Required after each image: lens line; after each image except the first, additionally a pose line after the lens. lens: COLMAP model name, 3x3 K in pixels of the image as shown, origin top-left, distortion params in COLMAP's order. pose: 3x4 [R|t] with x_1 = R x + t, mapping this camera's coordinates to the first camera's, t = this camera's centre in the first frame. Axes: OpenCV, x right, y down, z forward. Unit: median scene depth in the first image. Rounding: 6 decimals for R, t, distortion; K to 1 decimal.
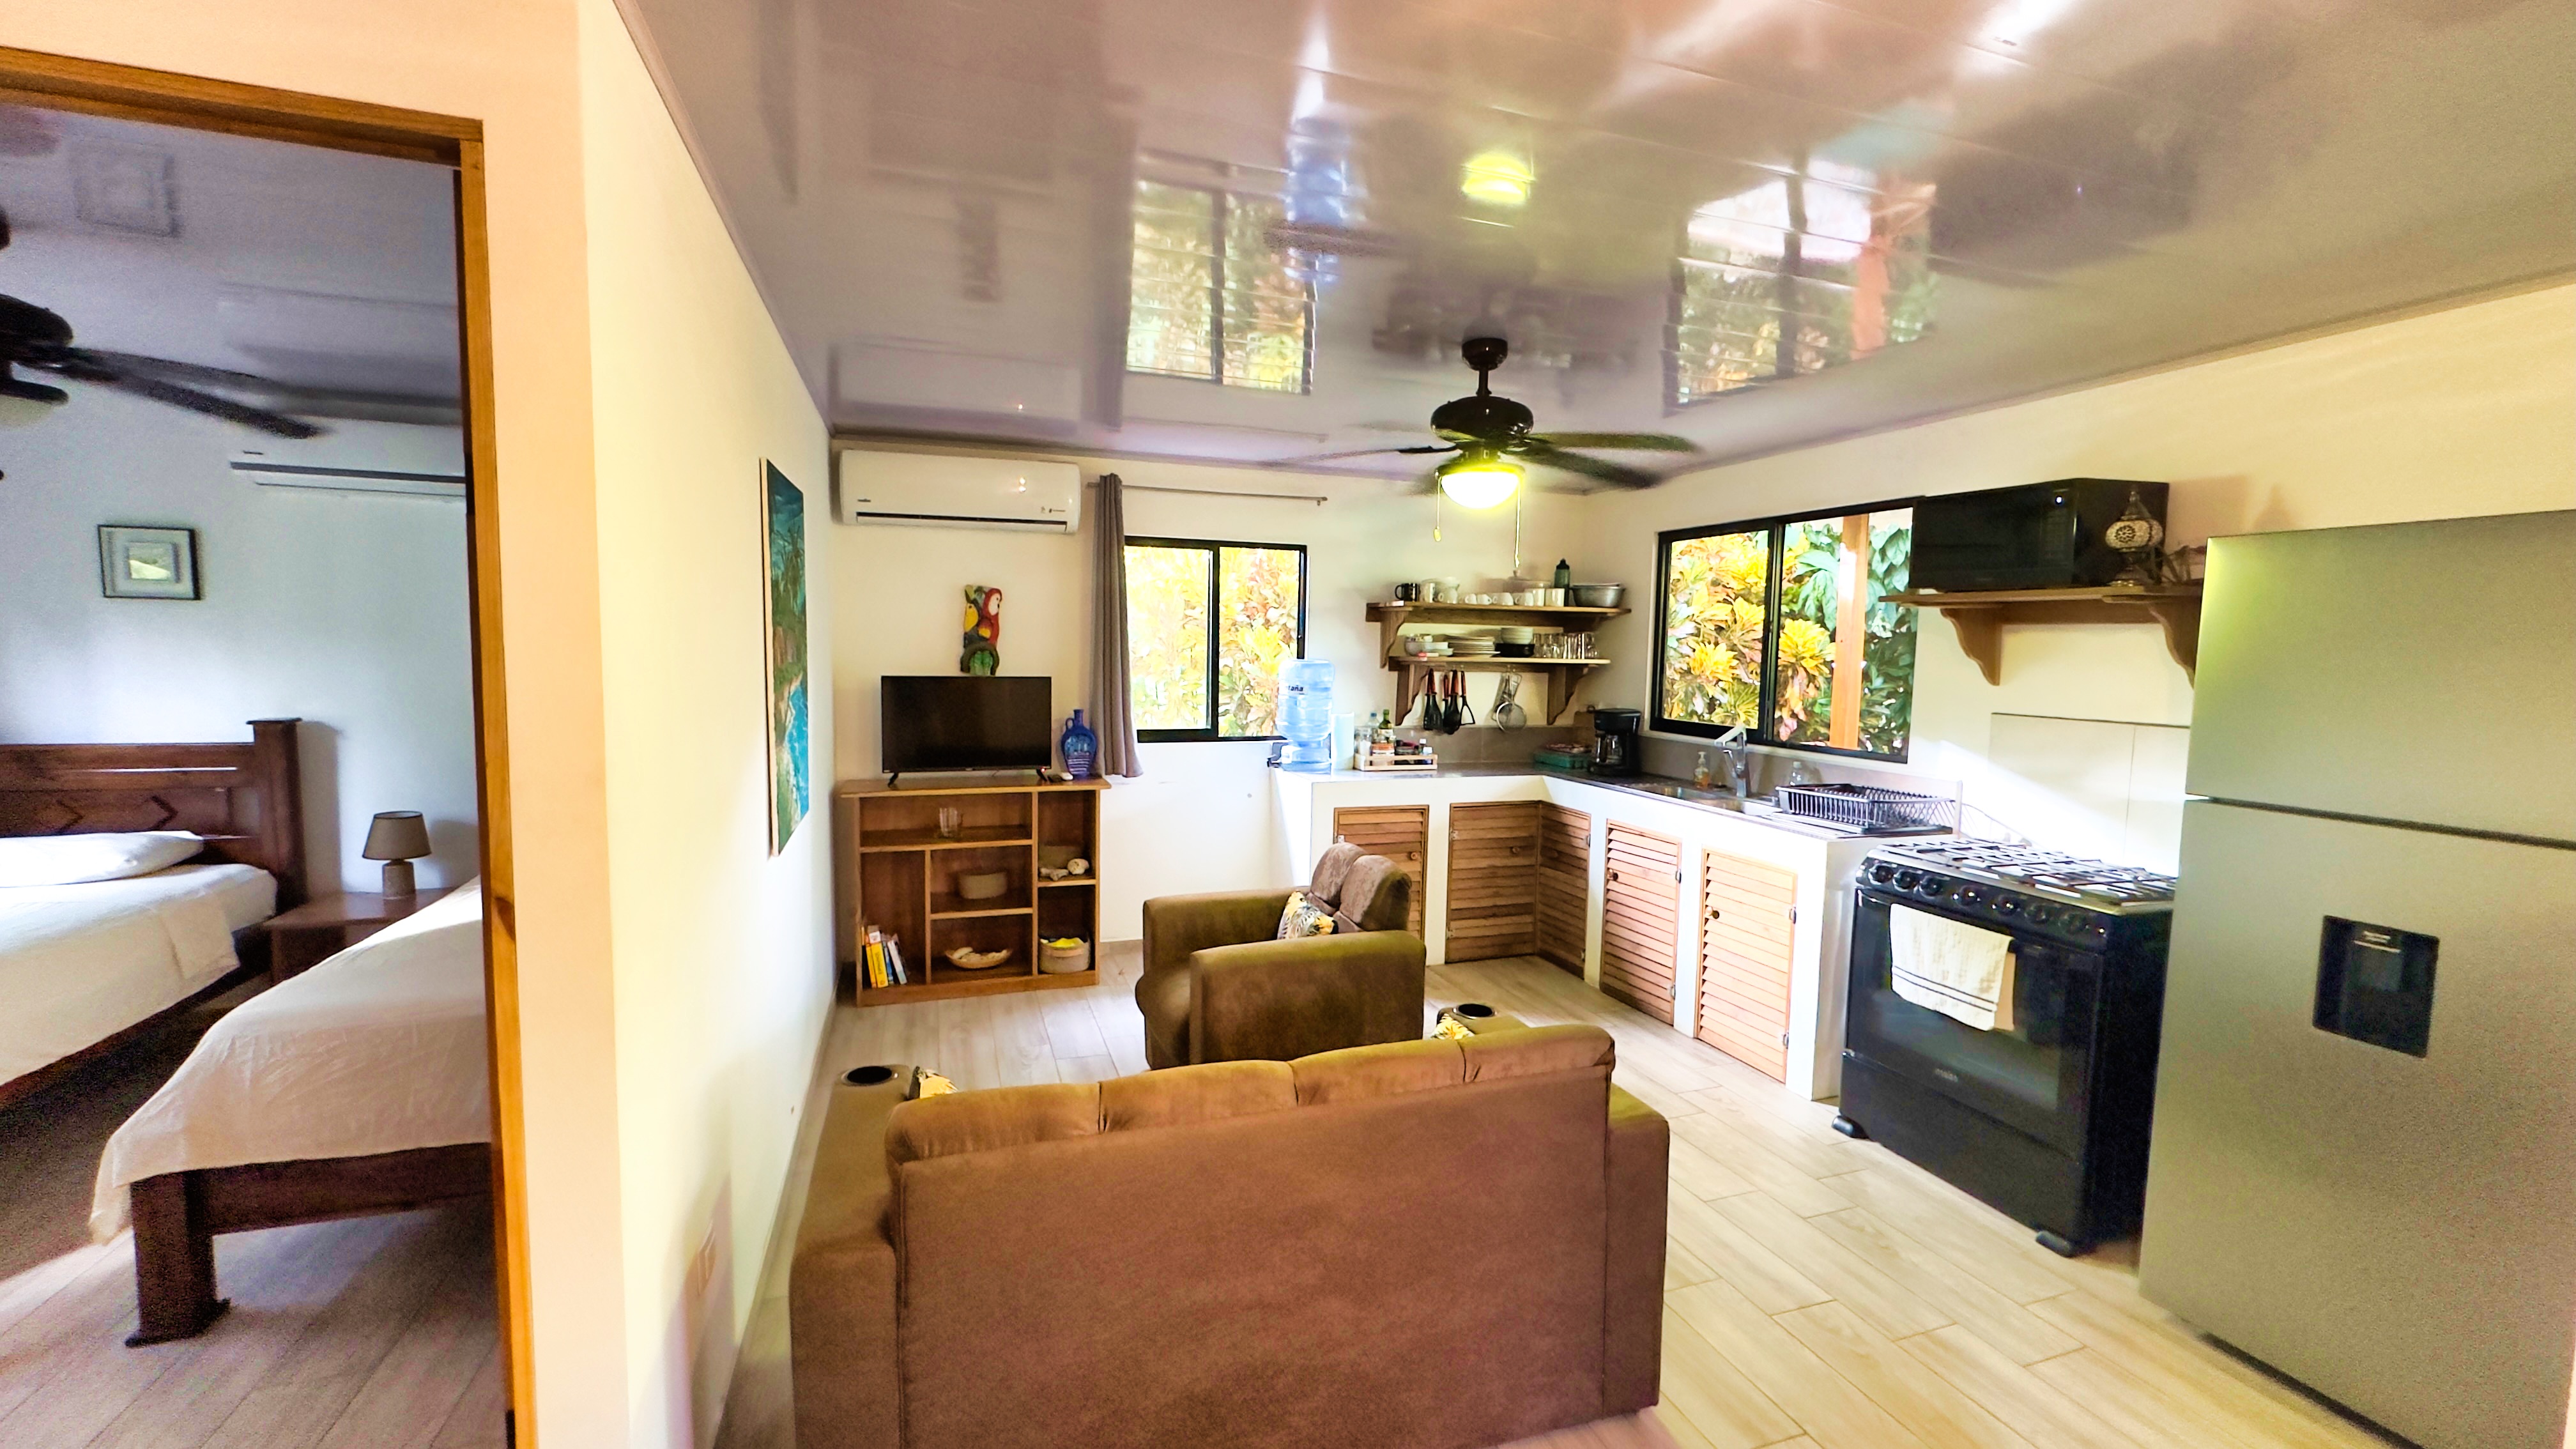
lens RADIAL K [[1030.1, 0, 1287.9], [0, 1030.1, 723.3], [0, 0, 1]] dist [-0.003643, 0.000716]
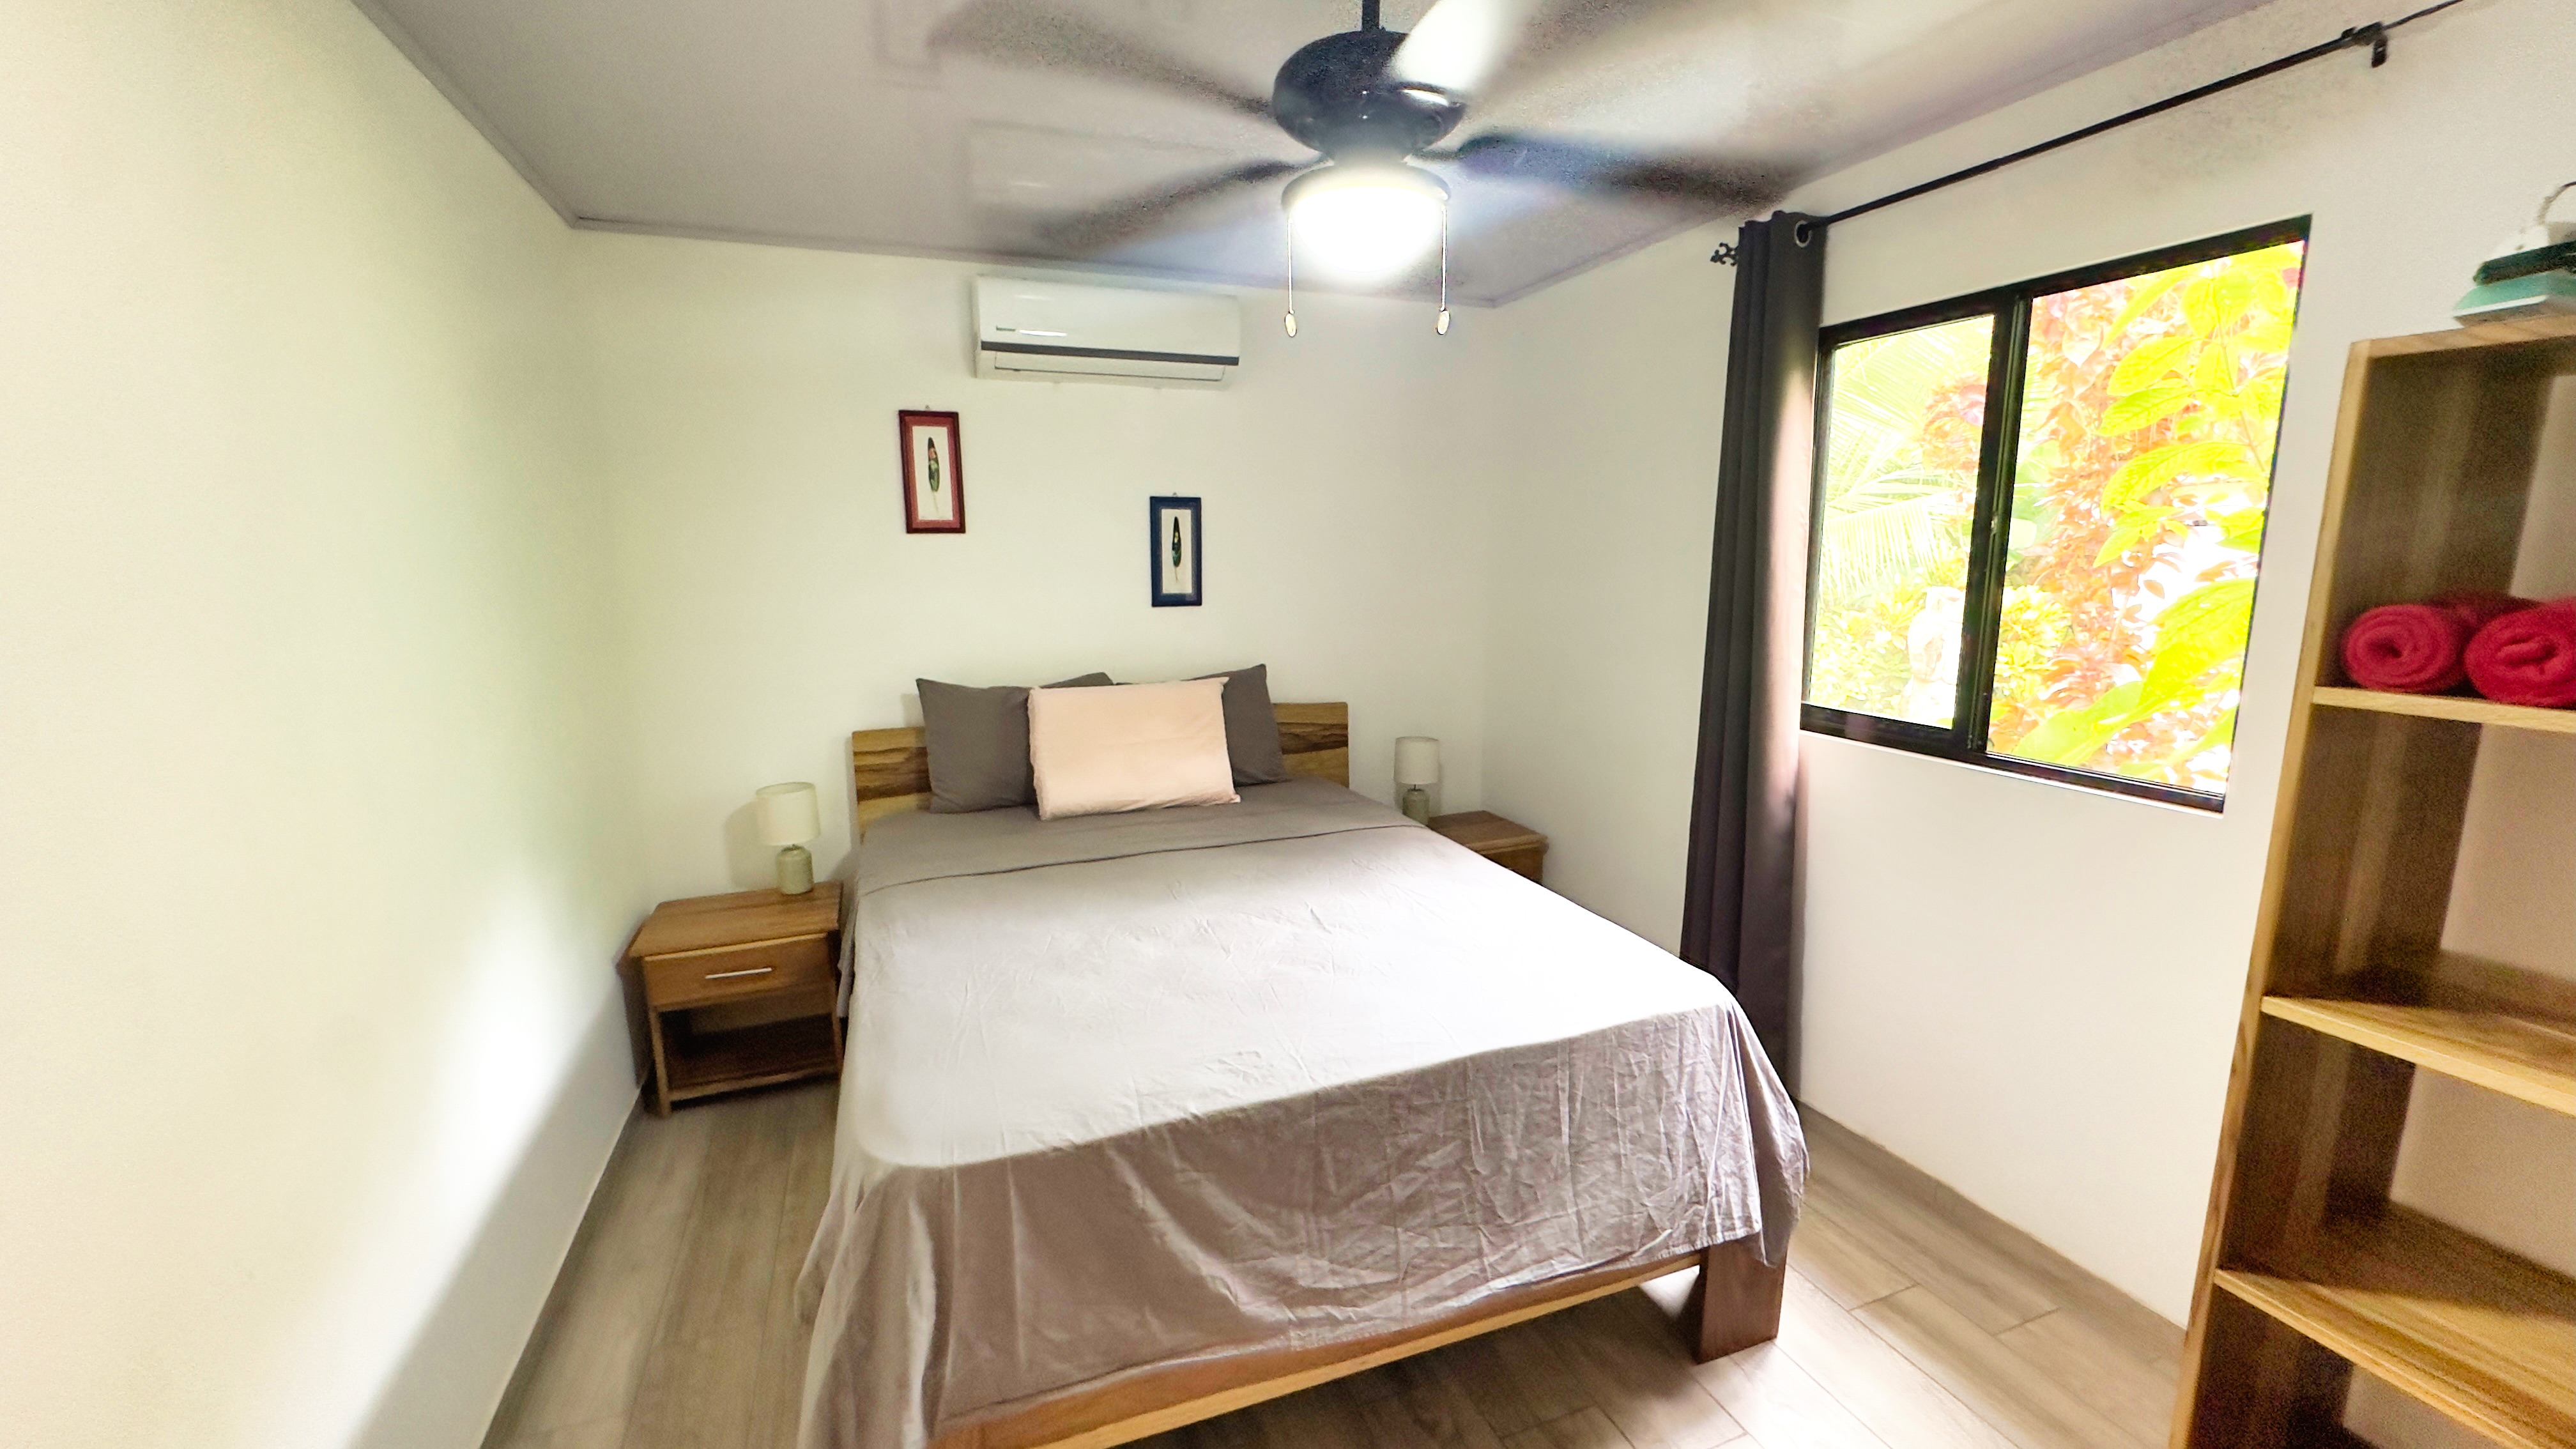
lens RADIAL K [[1030.1, 0, 1286.9], [0, 1030.1, 728.7], [0, 0, 1]] dist [-0.003643, 0.000716]
pose [[0.039802, 0.162037, -0.985982, 0.404914], [-0.074253, 0.984515, 0.158798, -0.050103], [0.996445, 0.066891, 0.051218, 0.785833]]
